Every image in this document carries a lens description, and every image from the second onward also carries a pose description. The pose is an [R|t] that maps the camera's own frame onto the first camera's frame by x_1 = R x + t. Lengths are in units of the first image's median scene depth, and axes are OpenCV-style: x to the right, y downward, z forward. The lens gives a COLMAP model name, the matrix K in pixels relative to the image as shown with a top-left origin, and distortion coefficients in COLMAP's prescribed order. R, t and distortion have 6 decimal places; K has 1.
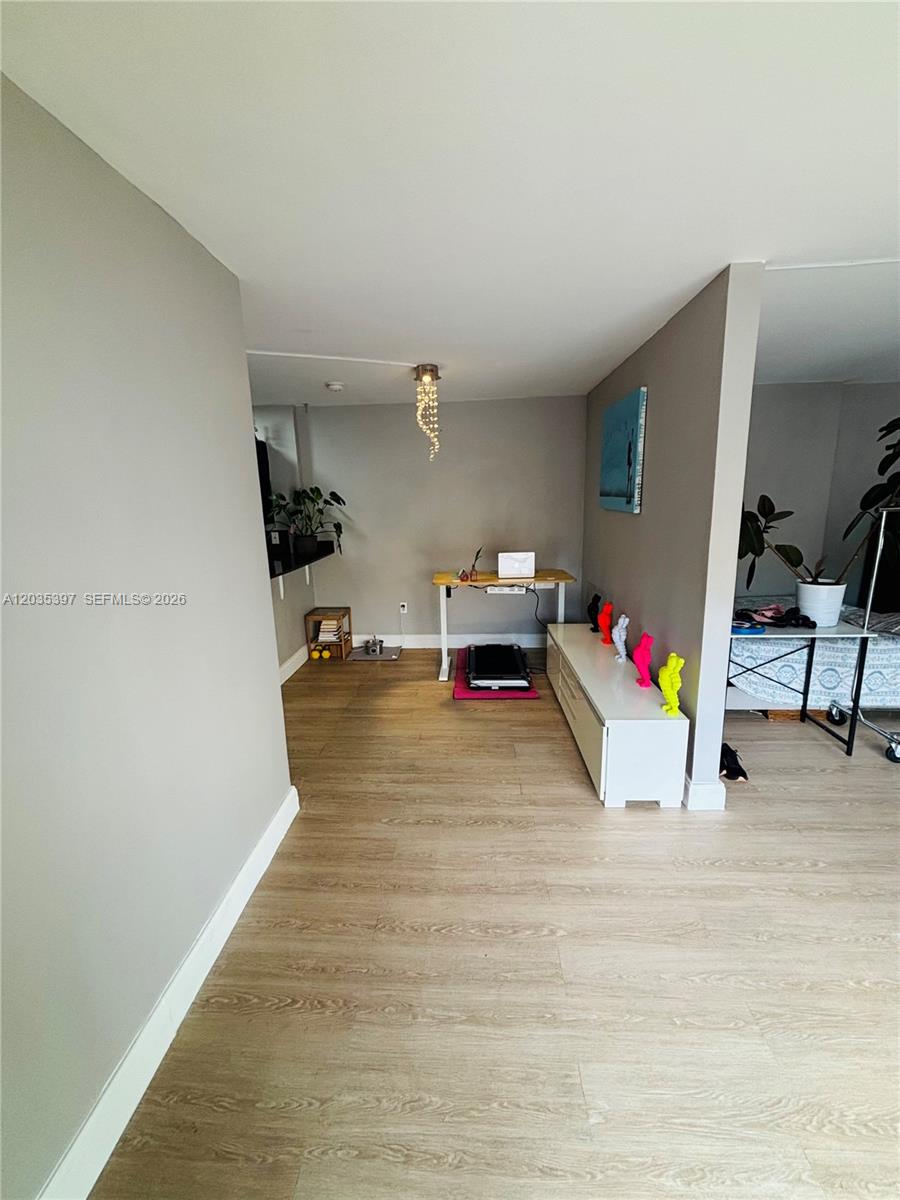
lens RADIAL K [[478.8, 0, 456.1], [0, 478.8, 598.3], [0, 0, 1]] dist [0.000768, -0.004248]
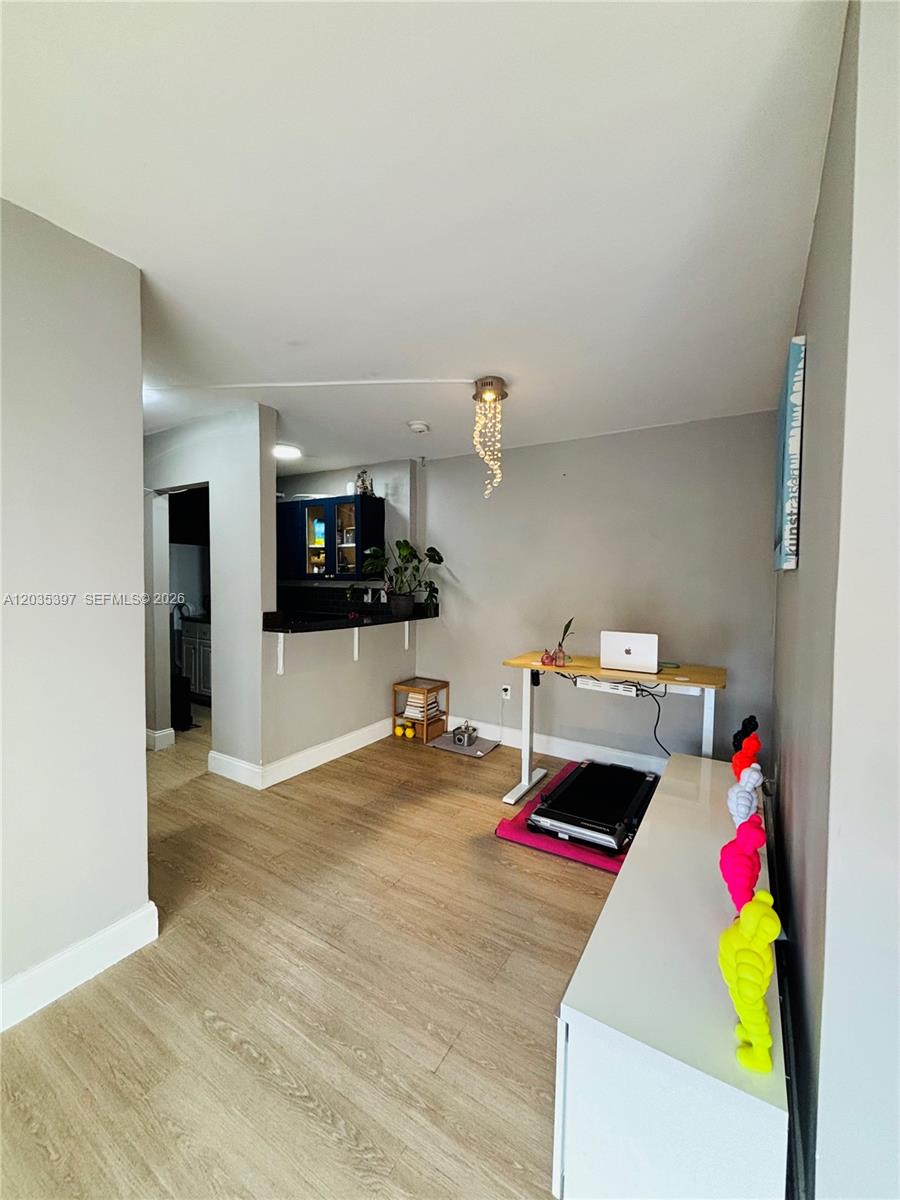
lens RADIAL K [[486.8, 0, 447.3], [0, 486.8, 593.2], [0, 0, 1]] dist [0.001007, -0.000290]
pose [[0.864358, 0.049079, -0.500476, 0.243633], [-0.132914, 0.982131, -0.133239, -0.025122], [0.484994, 0.181687, 0.855436, 0.283539]]
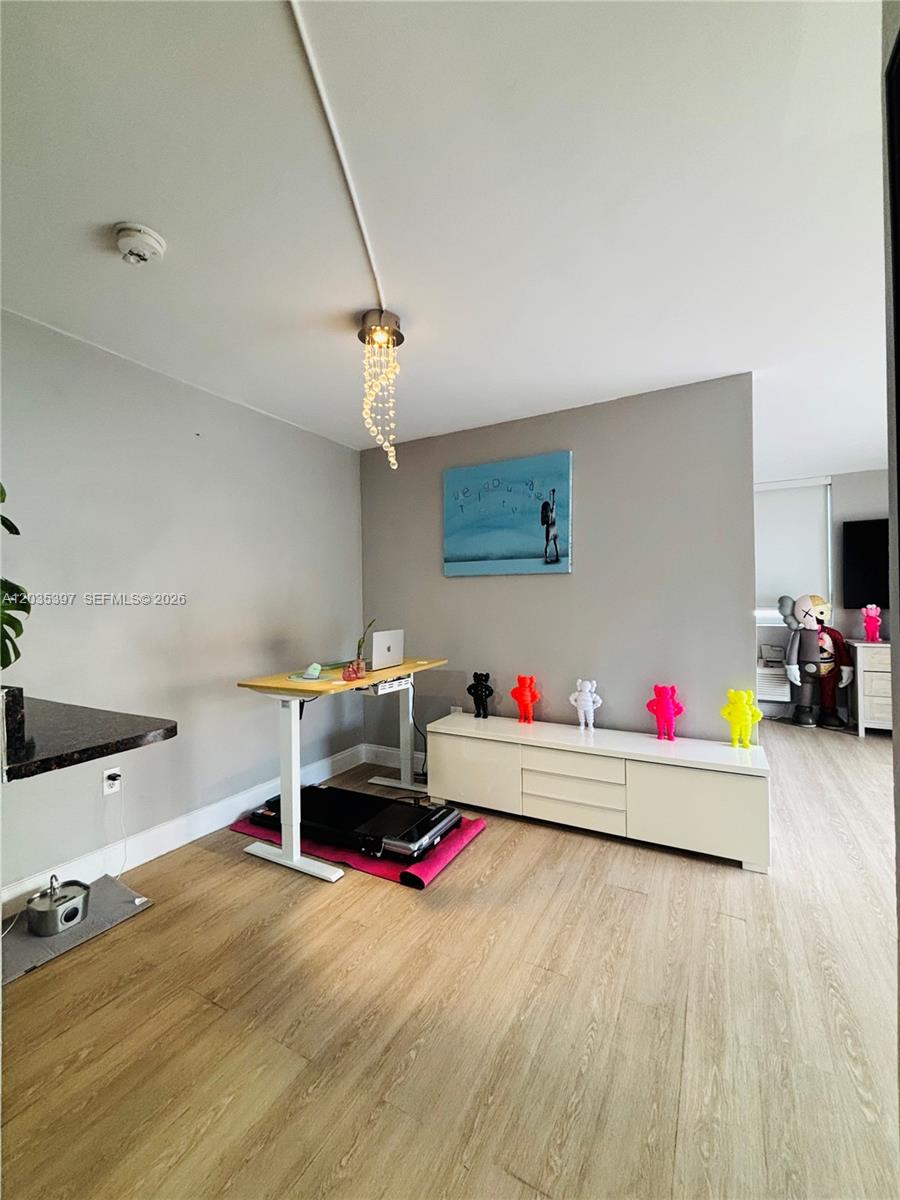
lens RADIAL K [[478.8, 0, 456.1], [0, 478.8, 598.3], [0, 0, 1]] dist [0.000768, -0.004248]
pose [[0.451657, 0.027867, 0.891756, -0.447139], [0.187605, 0.974199, -0.125461, -0.036251], [-0.872244, 0.223964, 0.434776, 0.596924]]
